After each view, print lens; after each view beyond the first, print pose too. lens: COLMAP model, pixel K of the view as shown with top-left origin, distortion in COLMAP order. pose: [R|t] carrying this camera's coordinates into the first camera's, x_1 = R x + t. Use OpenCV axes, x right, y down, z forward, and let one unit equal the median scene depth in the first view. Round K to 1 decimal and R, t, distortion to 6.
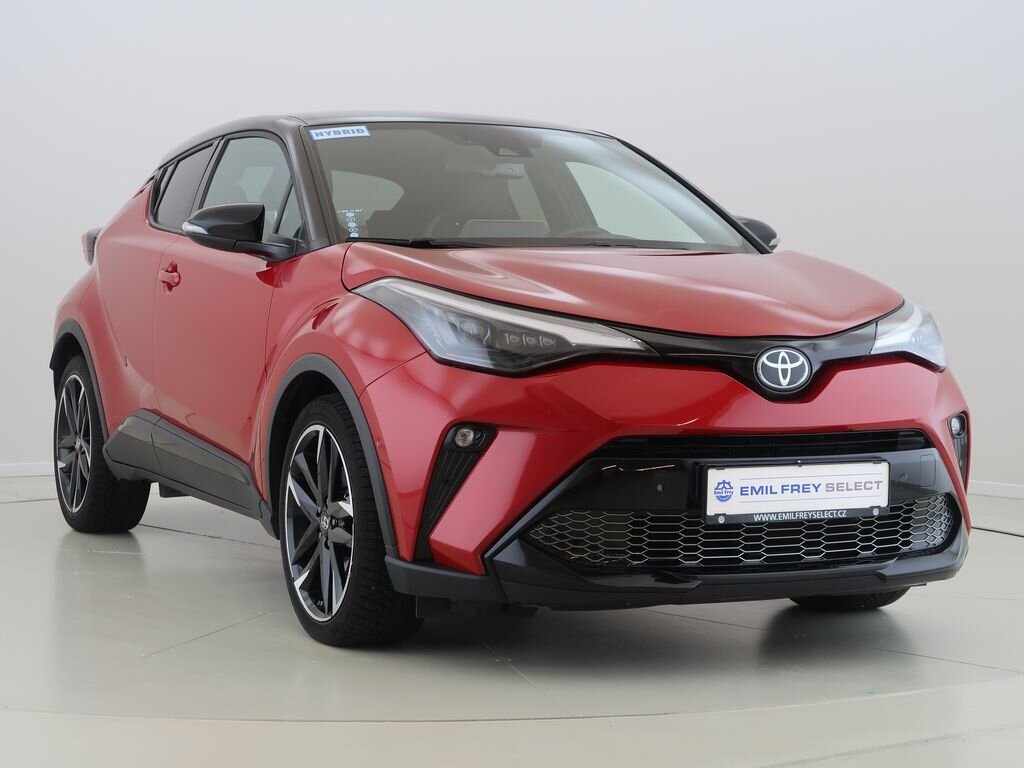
lens RADIAL K [[735.8, 0, 516.5], [0, 735.8, 385.2], [0, 0, 1]] dist [-0.012374, -0.000633]
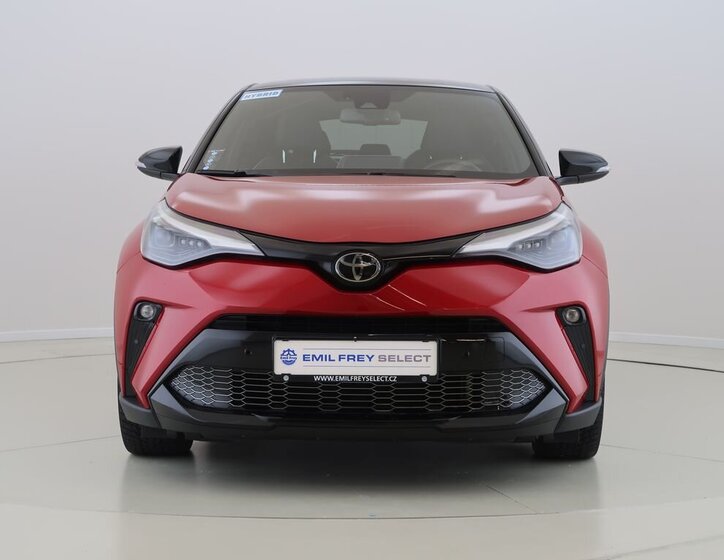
lens RADIAL K [[533.6, 0, 360.1], [0, 533.6, 279.3], [0, 0, 1]] dist [-0.004656, 0.000545]
pose [[0.986181, 0.023098, -0.164055, 0.530826], [-0.021699, 0.999711, 0.010313, -0.010619], [0.164246, -0.006610, 0.986397, 0.053701]]
